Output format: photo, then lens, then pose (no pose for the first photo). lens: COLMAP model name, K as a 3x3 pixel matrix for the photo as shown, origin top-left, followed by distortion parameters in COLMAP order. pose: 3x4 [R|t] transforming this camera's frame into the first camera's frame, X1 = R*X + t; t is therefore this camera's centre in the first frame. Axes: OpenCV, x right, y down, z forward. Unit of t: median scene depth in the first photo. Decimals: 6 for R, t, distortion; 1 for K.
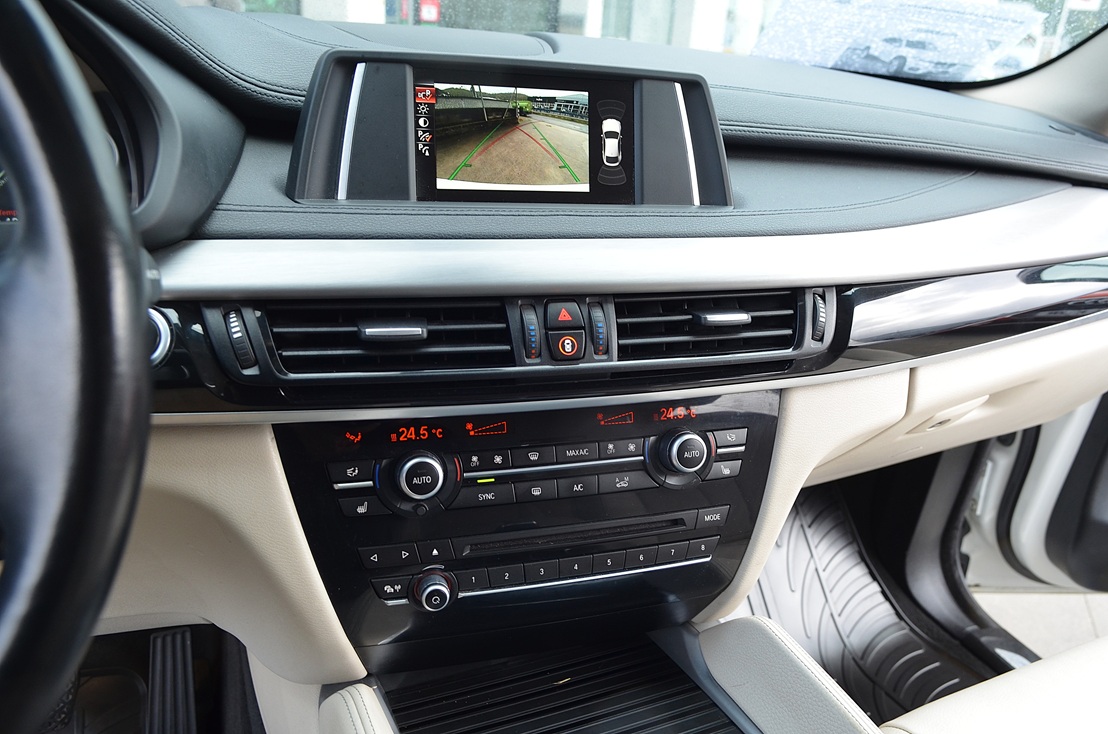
lens RADIAL K [[811.1, 0, 554.0], [0, 811.1, 367.0], [0, 0, 1]] dist [-0.027333, -0.038572]
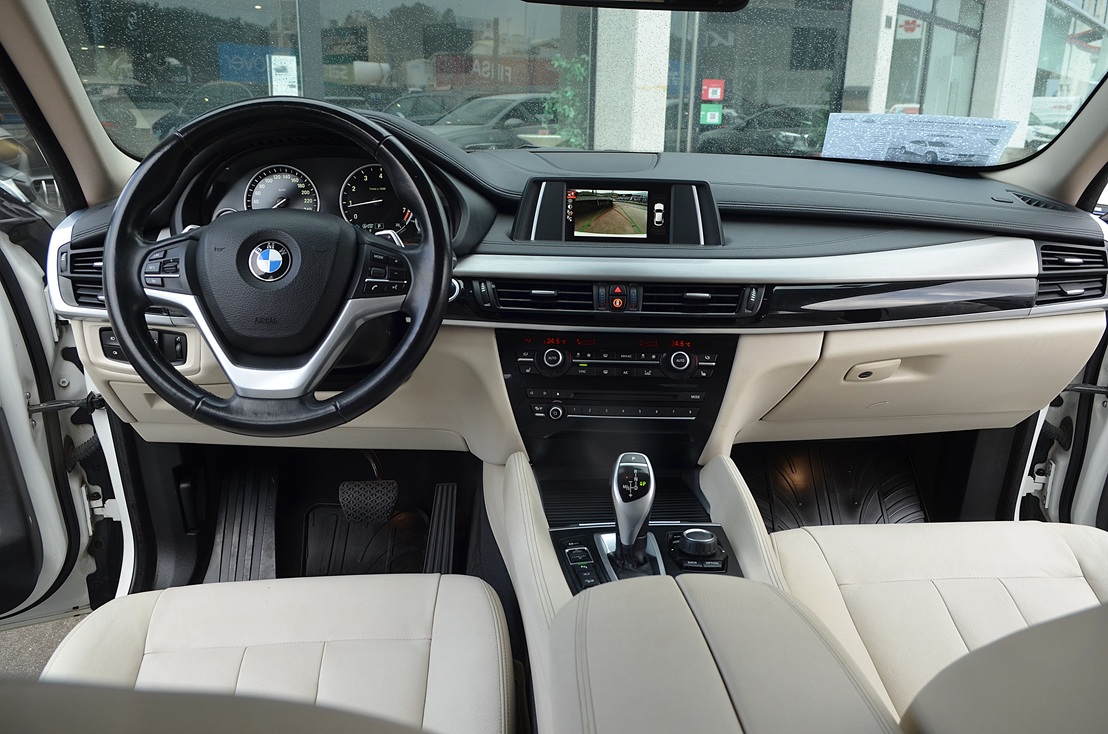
lens RADIAL K [[843.5, 0, 551.5], [0, 843.5, 385.6], [0, 0, 1]] dist [-0.003831, -0.003154]
pose [[0.938227, 0.058557, -0.341030, 0.597243], [-0.081912, 0.995150, -0.054478, 0.313999], [0.336186, 0.079047, 0.938473, -1.140283]]
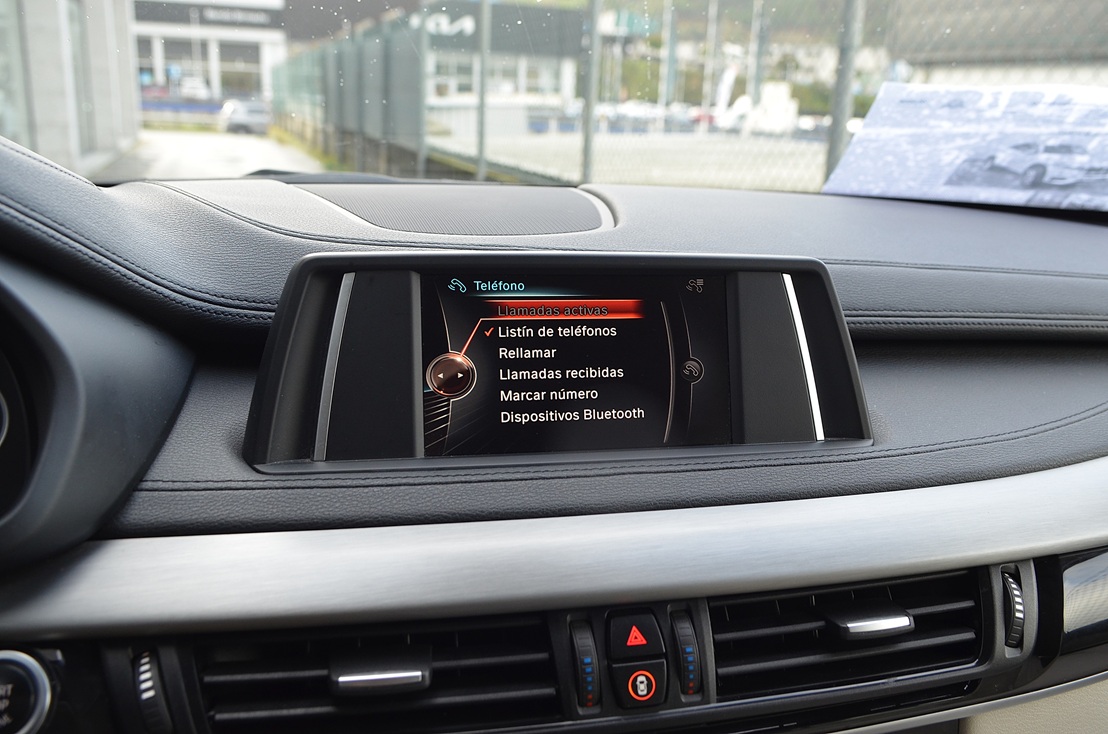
lens RADIAL K [[918.4, 0, 554.0], [0, 918.4, 367.0], [0, 0, 1]] dist [-0.025659, -0.005625]
pose [[0.996741, -0.019412, -0.078298, 0.008311], [0.008071, 0.989741, -0.142644, -0.160227], [0.080264, 0.141547, 0.986672, 0.192430]]
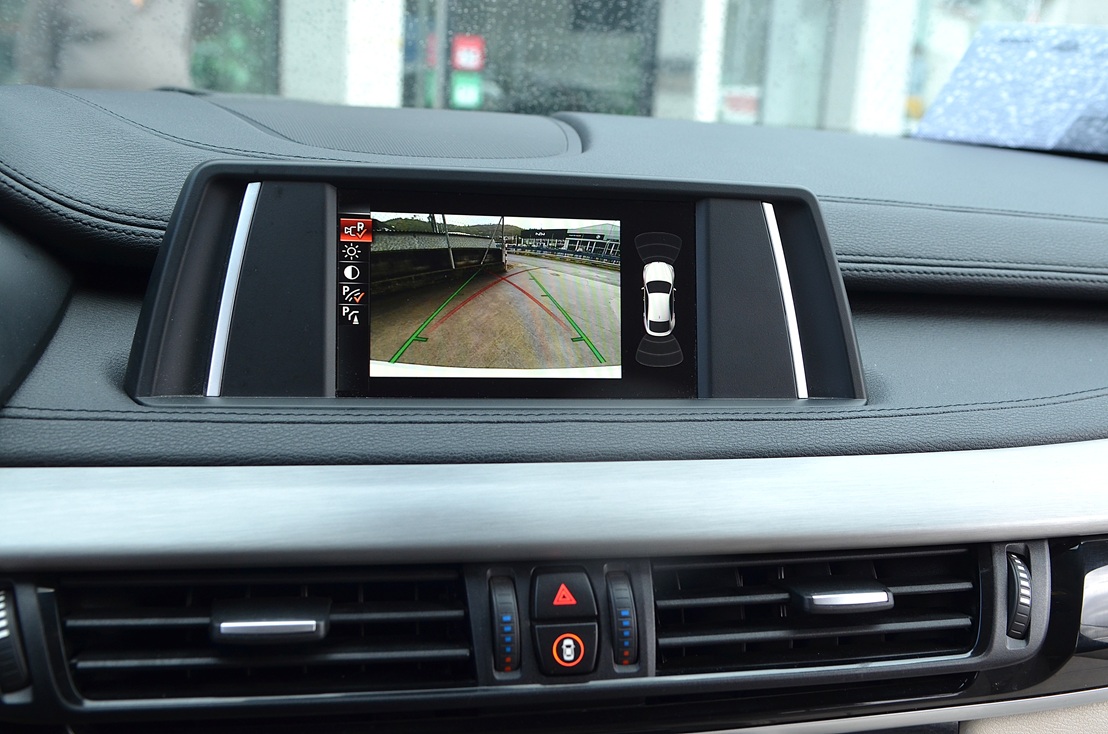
lens RADIAL K [[1229.0, 0, 554.0], [0, 1229.0, 367.0], [0, 0, 1]] dist [0.037415, 0.025851]
pose [[0.996452, 0.003966, -0.084067, 0.072583], [-0.017576, 0.986670, -0.161780, -0.075120], [0.082305, 0.162684, 0.983240, 0.081480]]
